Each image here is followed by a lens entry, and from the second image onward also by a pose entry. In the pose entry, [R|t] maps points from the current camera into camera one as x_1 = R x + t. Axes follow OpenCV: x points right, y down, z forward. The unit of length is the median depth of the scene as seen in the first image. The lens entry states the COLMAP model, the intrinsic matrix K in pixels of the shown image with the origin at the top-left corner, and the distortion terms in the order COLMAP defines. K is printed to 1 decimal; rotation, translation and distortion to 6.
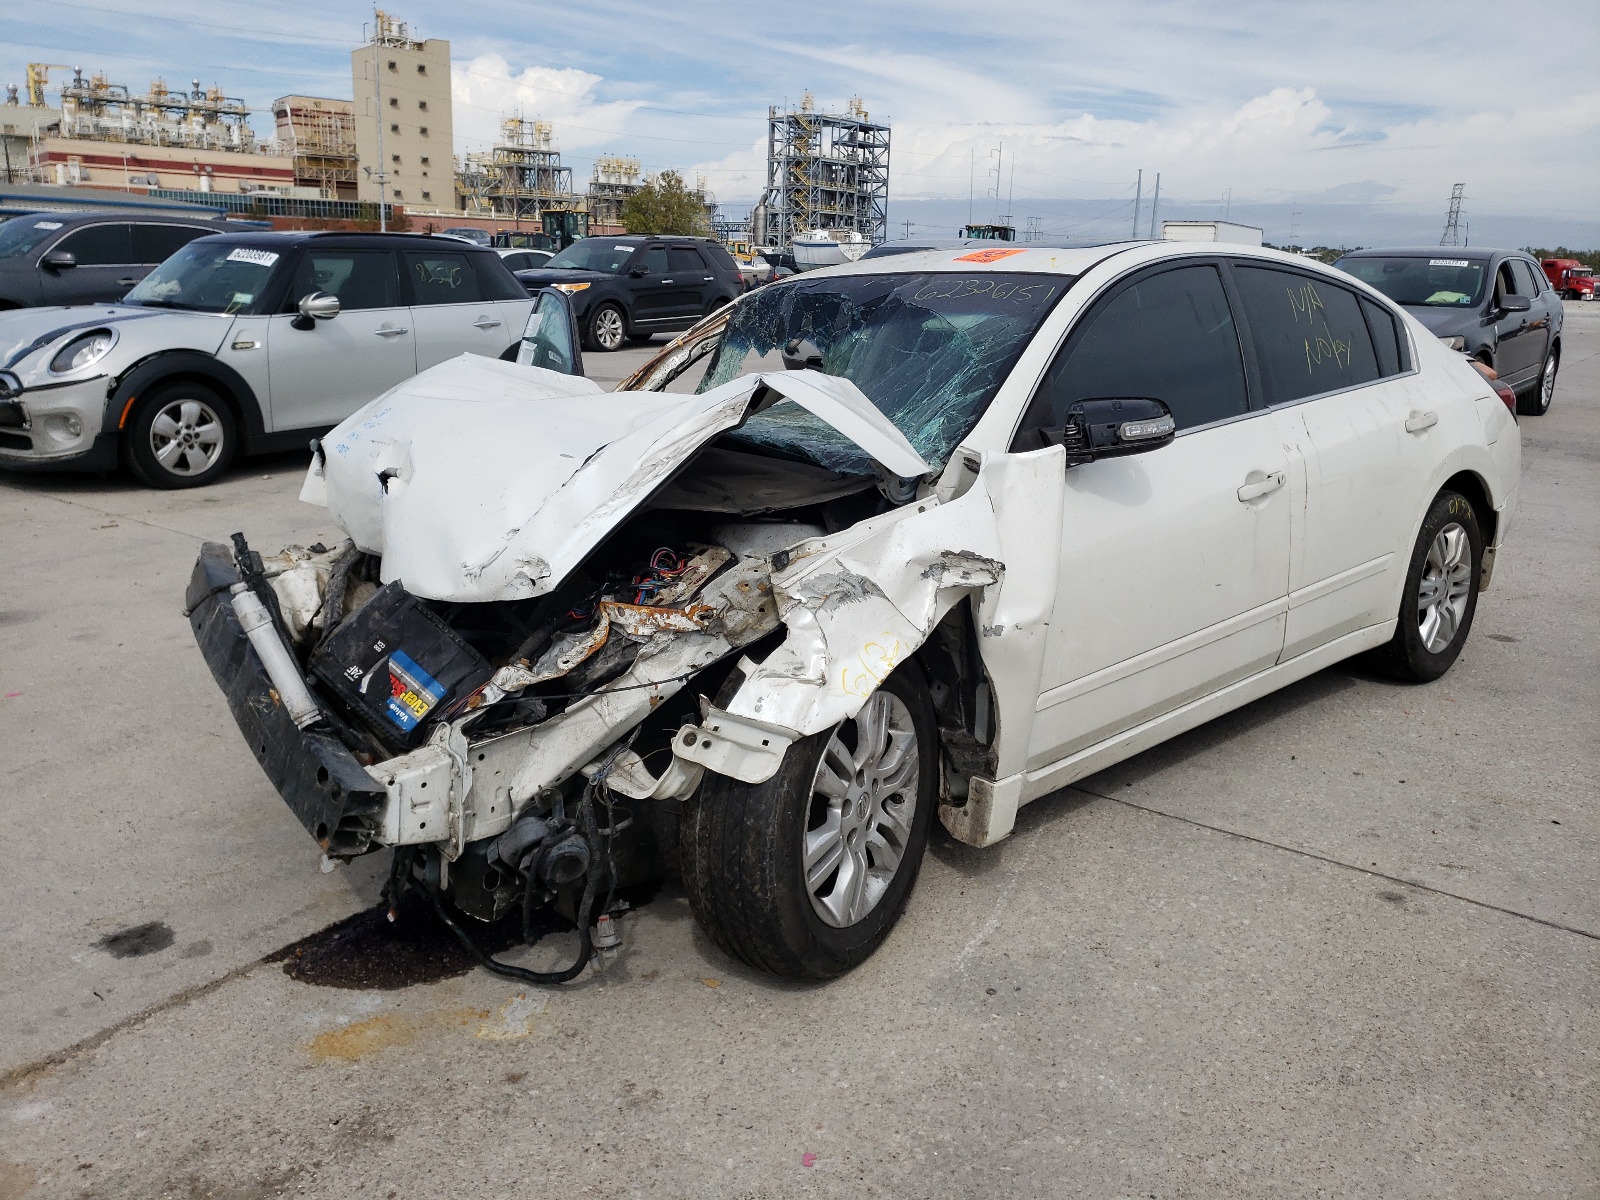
lens RADIAL K [[1211.8, 0, 813.8], [0, 1211.8, 596.0], [0, 0, 1]] dist [0.006589, 0.007561]
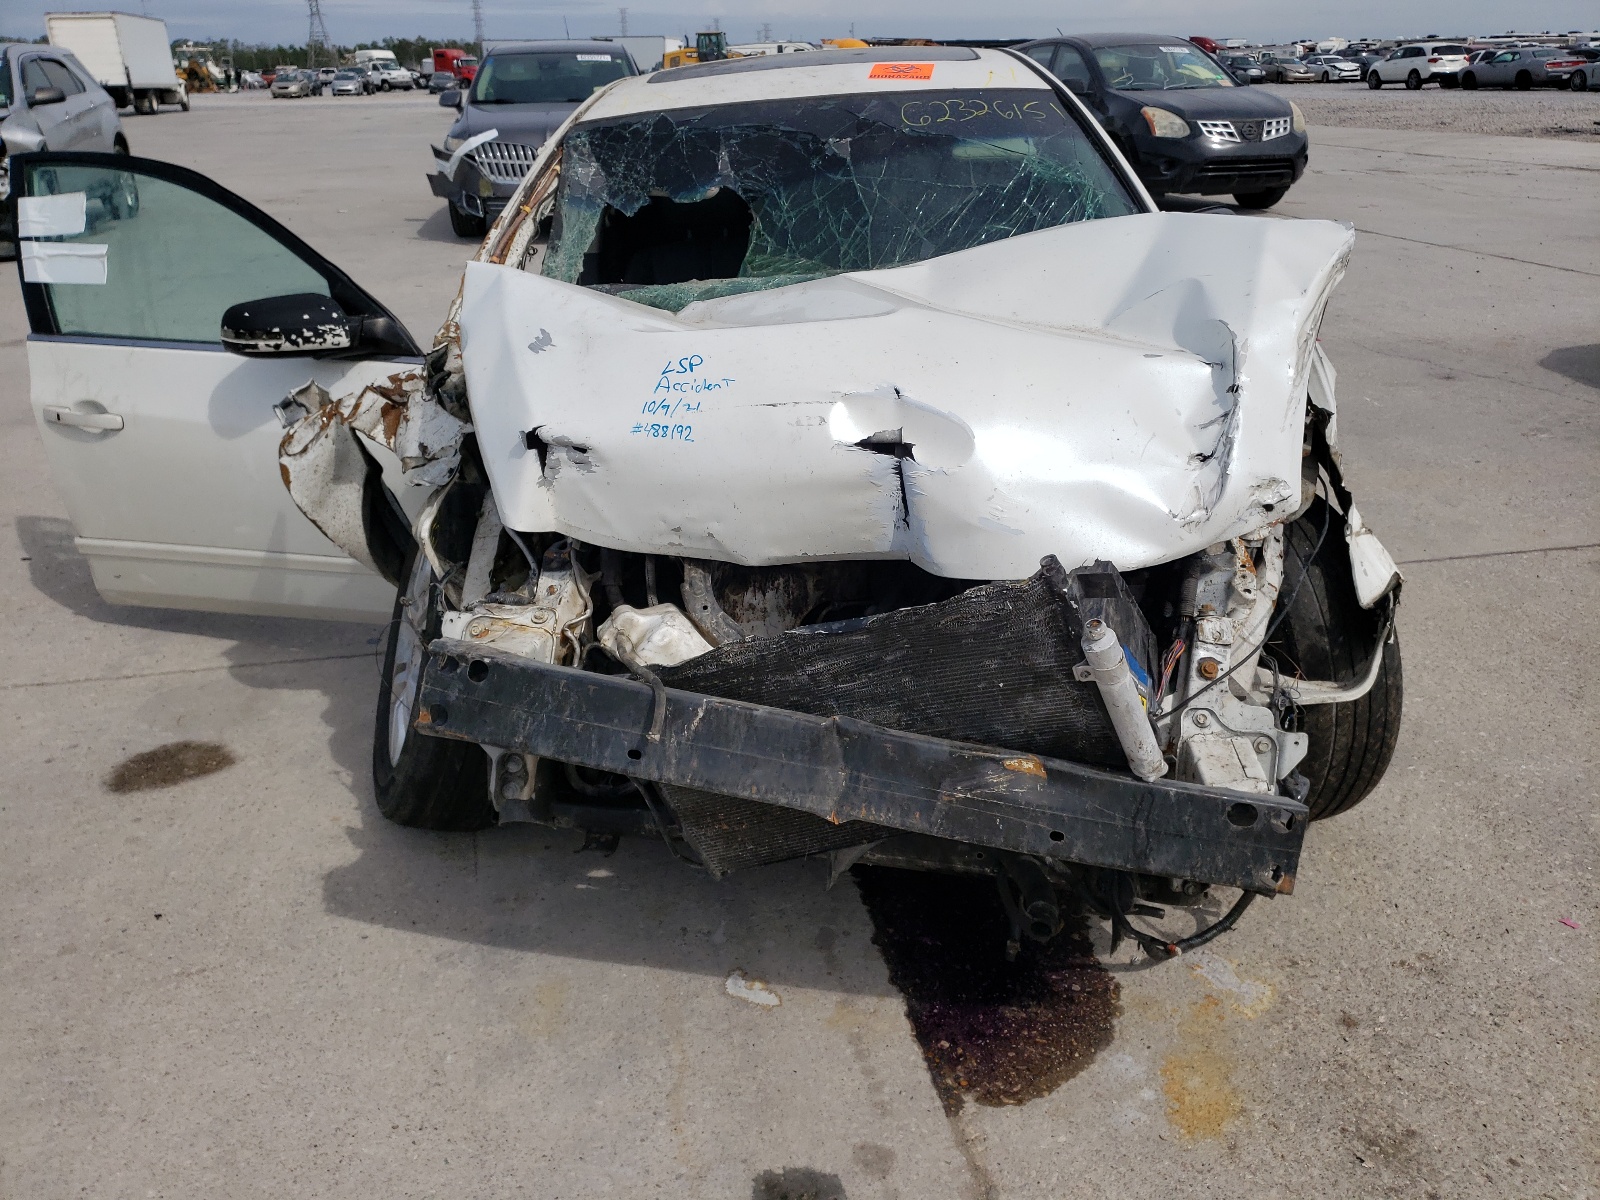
lens RADIAL K [[1211.8, 0, 803.9], [0, 1211.8, 613.9], [0, 0, 1]] dist [0.006589, 0.007561]
pose [[0.697651, -0.342227, 0.629415, -0.897648], [0.225829, 0.938793, 0.260131, -0.214107], [-0.679915, -0.039340, 0.732235, 0.525996]]
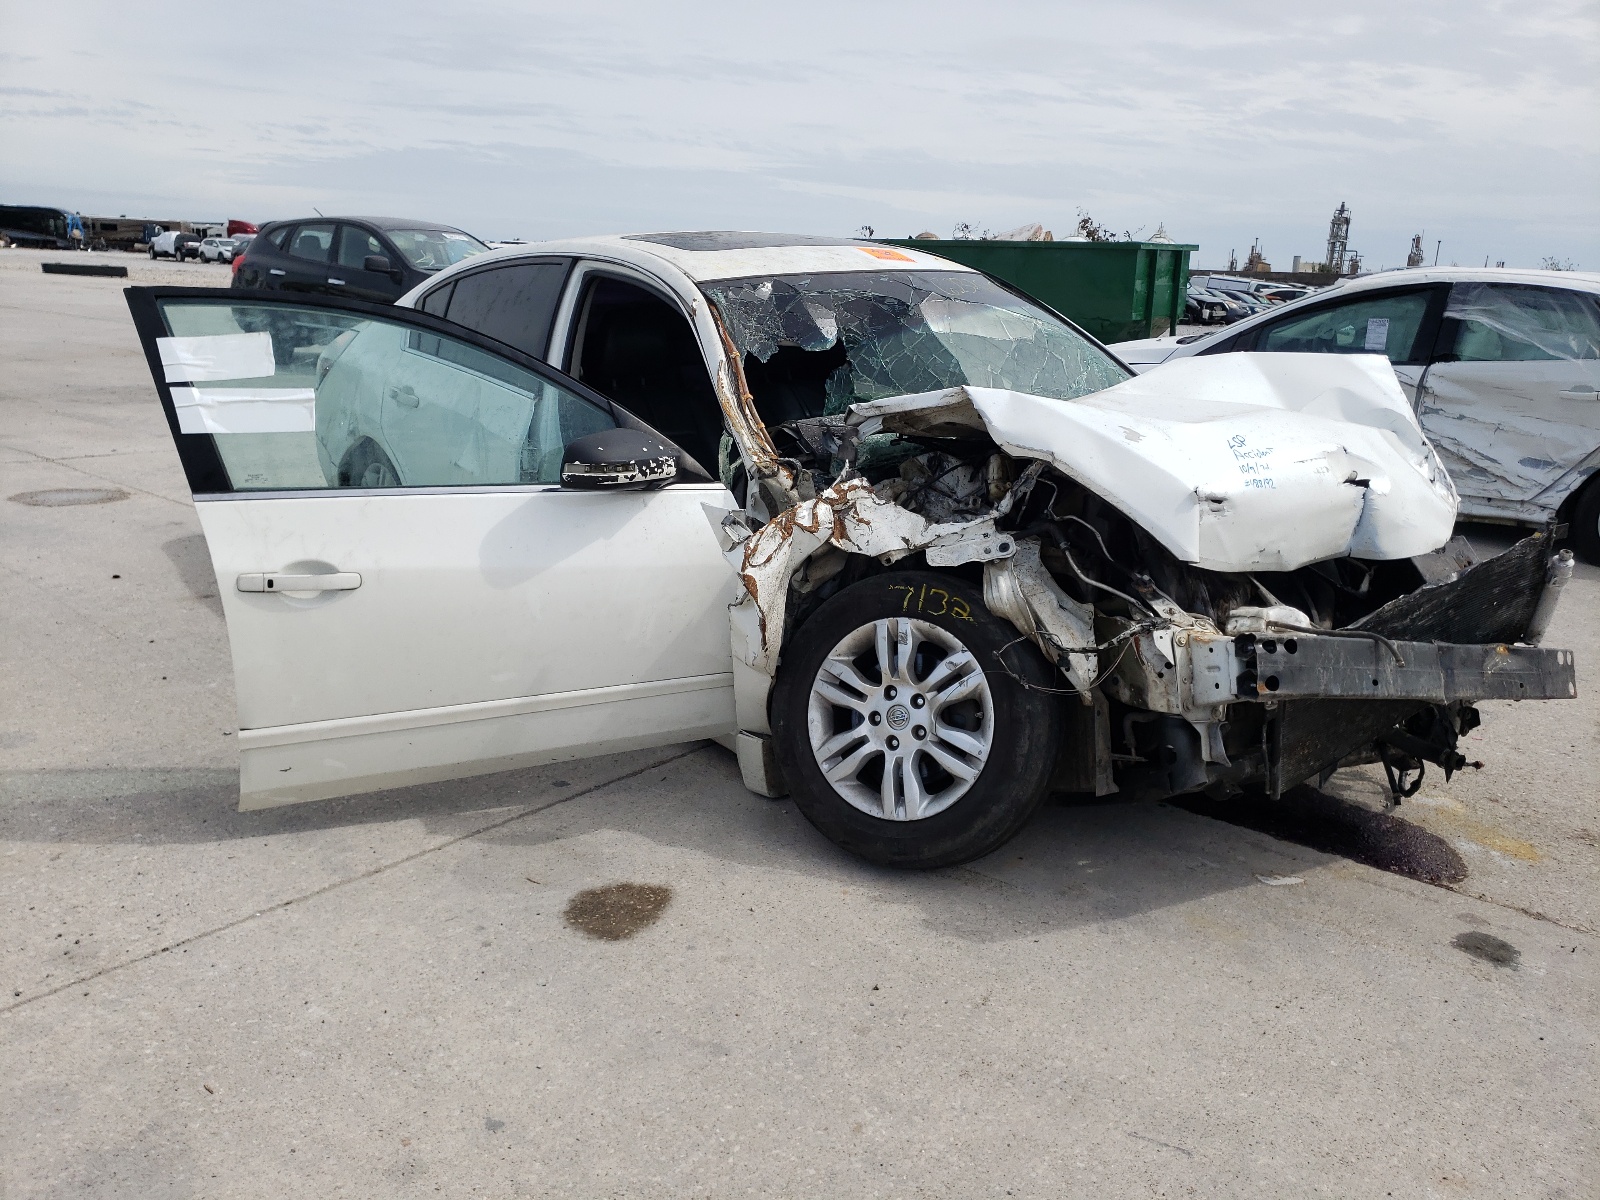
lens RADIAL K [[1225.5, 0, 798.5], [0, 1225.5, 602.8], [0, 0, 1]] dist [0.052156, -0.011161]
pose [[0.087593, -0.297988, 0.950542, -1.618202], [0.212868, 0.937768, 0.274368, -0.450862], [-0.973147, 0.178307, 0.145574, 1.423090]]
